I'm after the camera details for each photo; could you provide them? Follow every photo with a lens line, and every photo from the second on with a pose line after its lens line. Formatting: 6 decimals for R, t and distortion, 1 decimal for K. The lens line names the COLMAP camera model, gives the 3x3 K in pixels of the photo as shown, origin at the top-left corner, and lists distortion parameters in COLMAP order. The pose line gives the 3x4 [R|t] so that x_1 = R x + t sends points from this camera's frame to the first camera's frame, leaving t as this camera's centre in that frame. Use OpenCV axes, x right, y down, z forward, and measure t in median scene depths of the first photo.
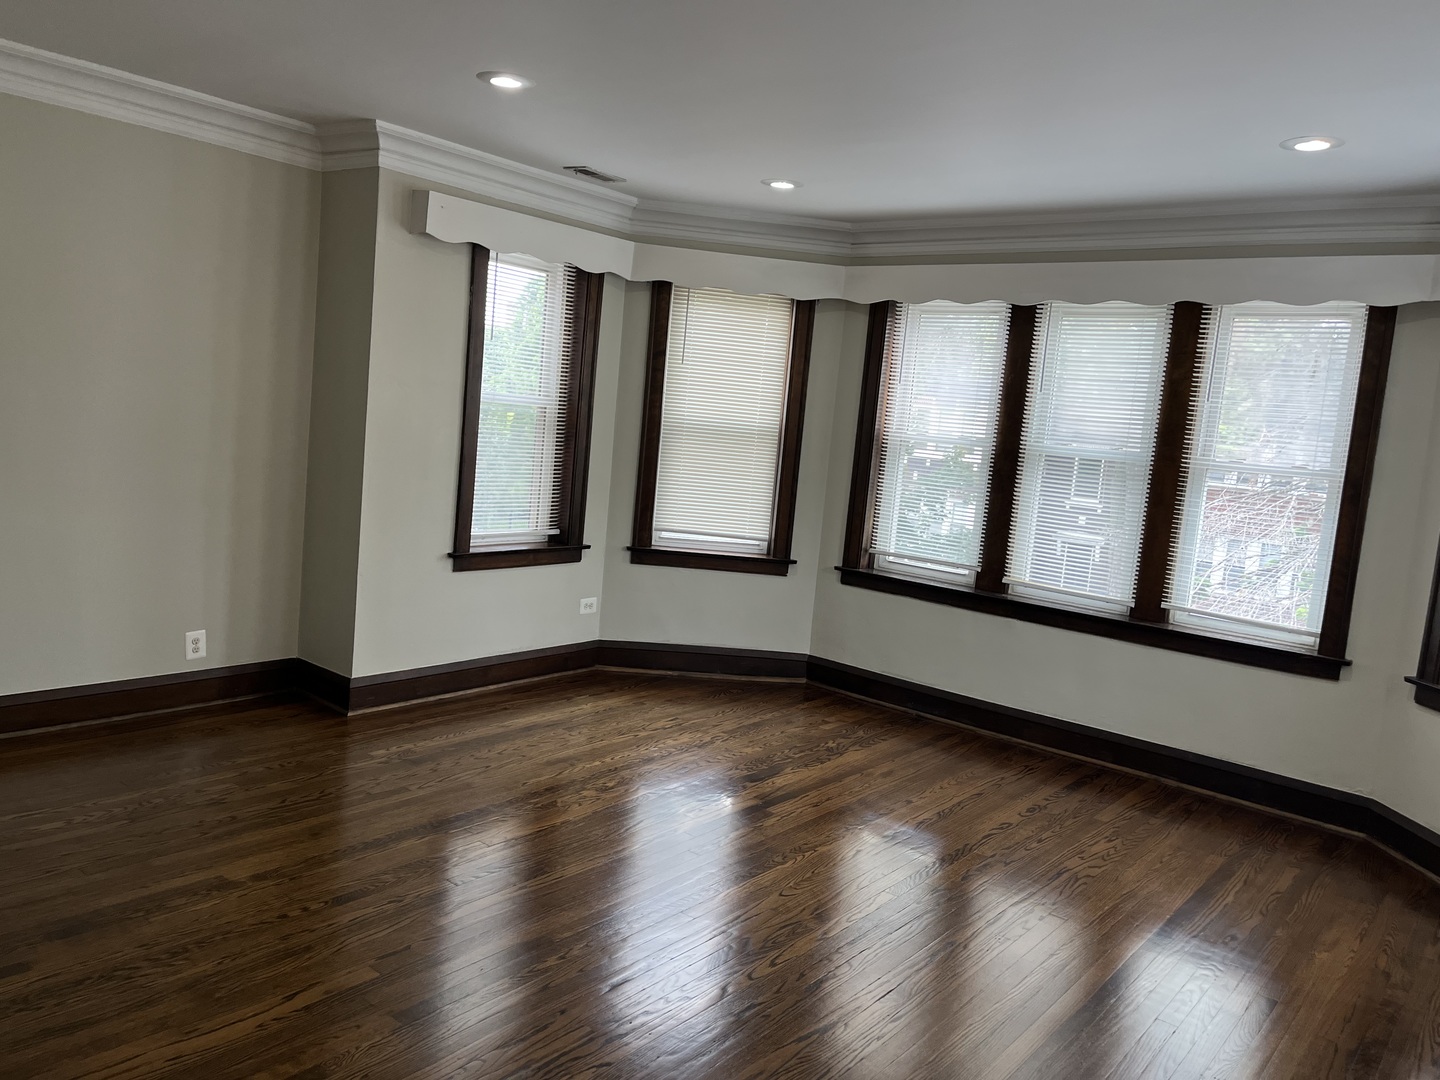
lens RADIAL K [[1110.2, 0, 696.9], [0, 1110.2, 540.1], [0, 0, 1]] dist [0.073038, -0.073182]
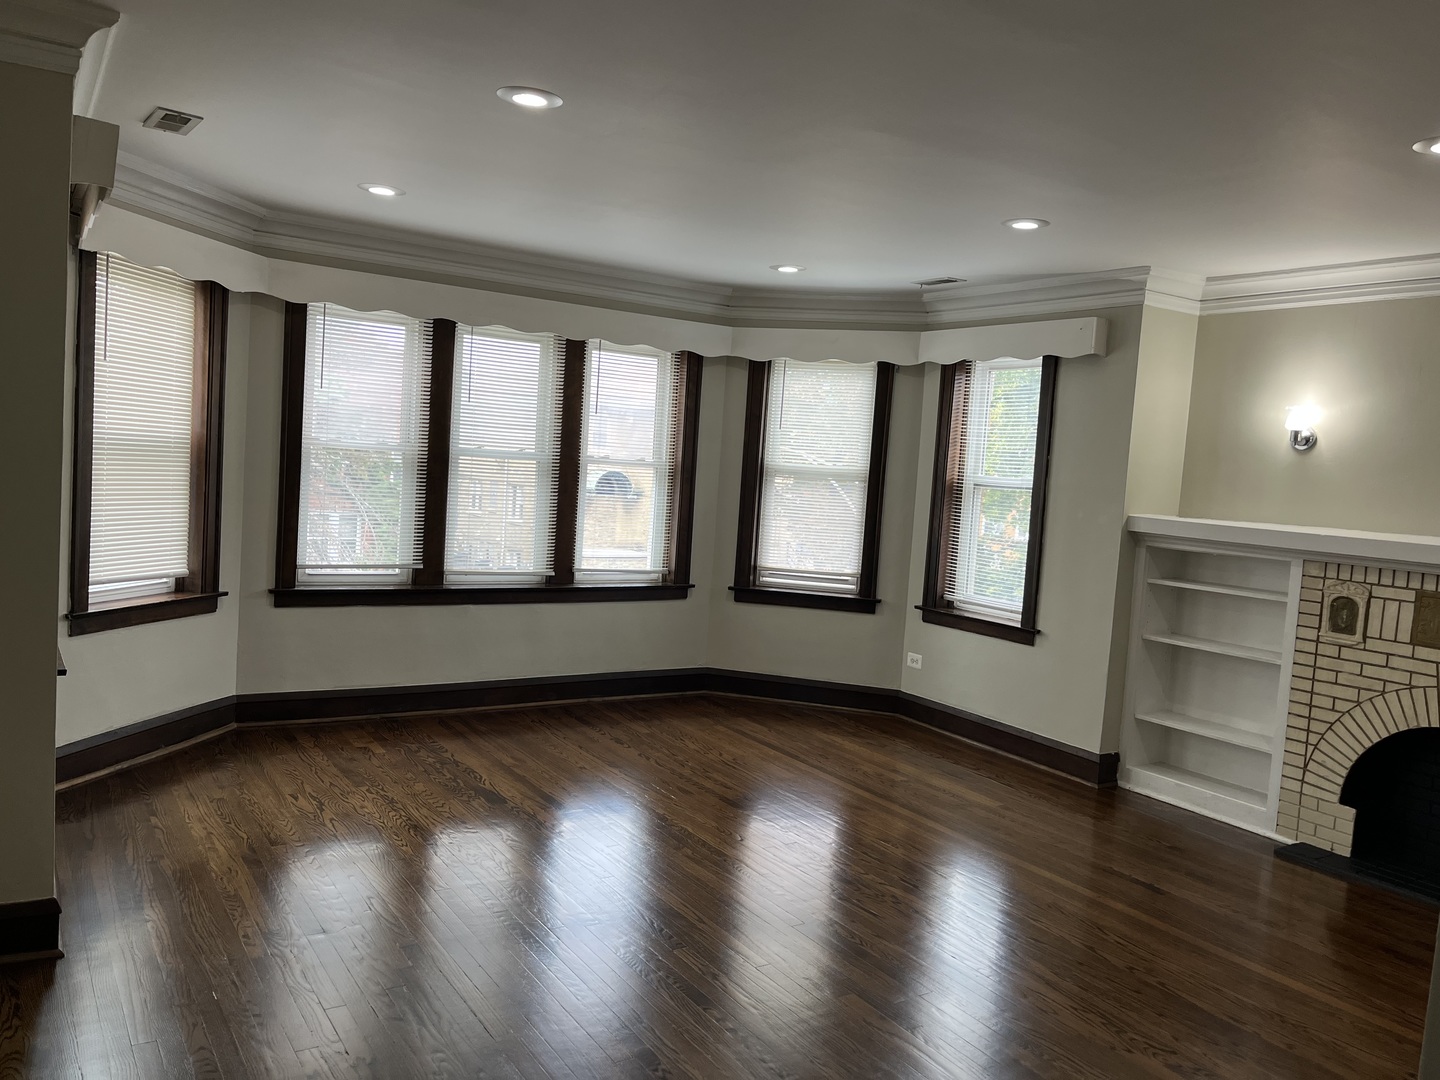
lens RADIAL K [[1110.2, 0, 722.2], [0, 1110.2, 538.2], [0, 0, 1]] dist [0.073038, -0.073182]
pose [[0.295182, -0.131337, 0.946371, -0.769007], [0.078260, 0.990502, 0.113051, -0.113228], [-0.952231, 0.040693, 0.302656, 0.461728]]
